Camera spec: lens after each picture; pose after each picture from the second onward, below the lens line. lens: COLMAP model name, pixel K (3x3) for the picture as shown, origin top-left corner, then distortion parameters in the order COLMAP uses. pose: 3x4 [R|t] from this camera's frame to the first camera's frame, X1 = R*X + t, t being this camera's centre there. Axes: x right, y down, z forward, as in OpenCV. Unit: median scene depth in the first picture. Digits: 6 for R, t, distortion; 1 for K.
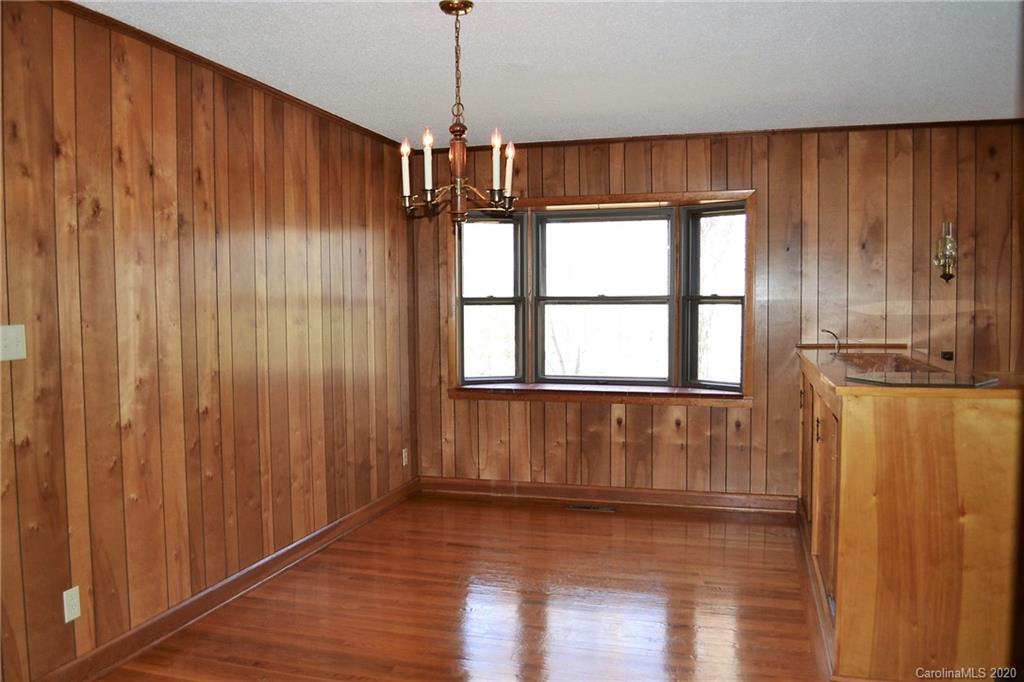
lens RADIAL K [[809.2, 0, 518.3], [0, 809.2, 345.5], [0, 0, 1]] dist [-0.066337, -0.007279]
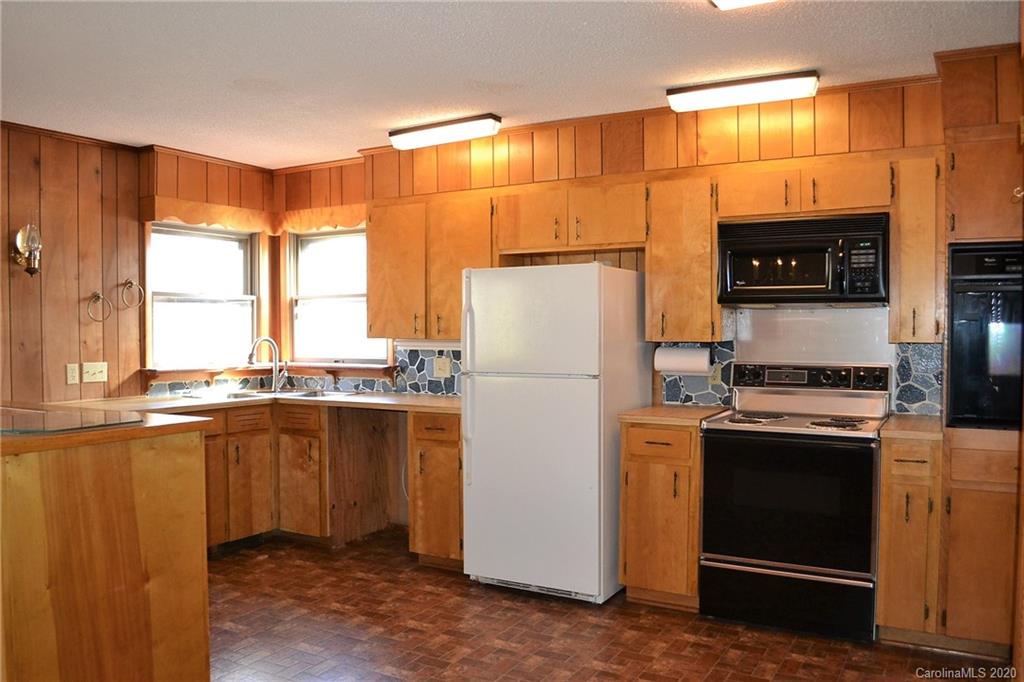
lens RADIAL K [[809.2, 0, 513.0], [0, 809.2, 345.2], [0, 0, 1]] dist [-0.066337, -0.007279]
pose [[0.240600, -0.018666, 0.970445, -0.073098], [0.052543, 0.998600, 0.006181, -0.008907], [-0.969201, 0.049503, 0.241243, 0.203327]]
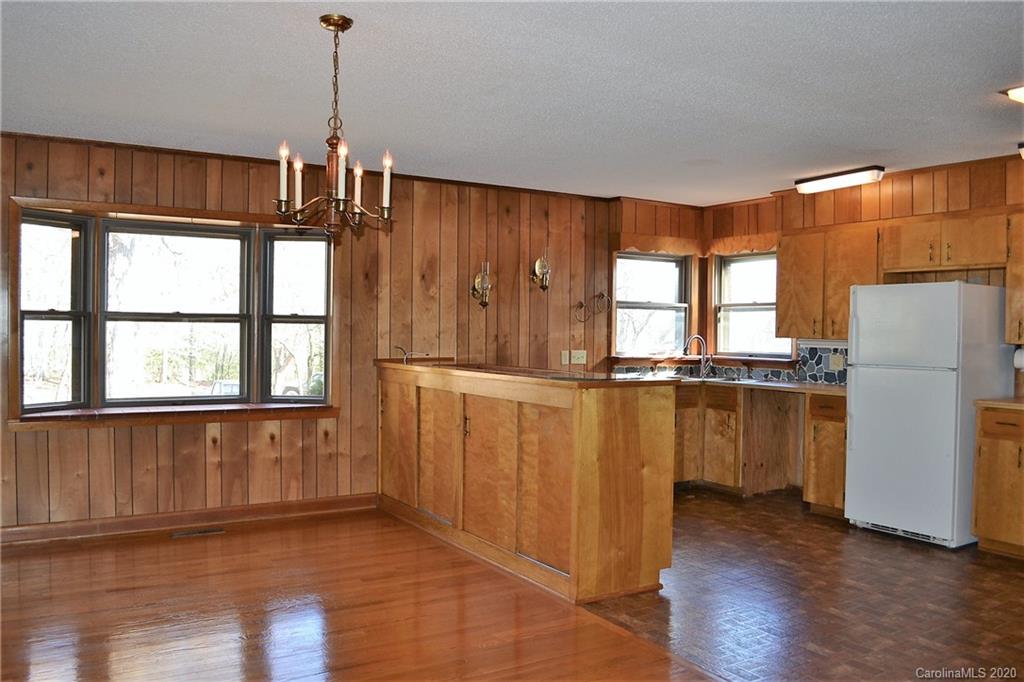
lens RADIAL K [[809.2, 0, 506.3], [0, 809.2, 345.6], [0, 0, 1]] dist [-0.066337, -0.007279]
pose [[0.678708, -0.002909, 0.734403, -0.354778], [0.022777, 0.999594, -0.017090, 0.003035], [-0.734055, 0.028326, 0.678499, 0.076170]]
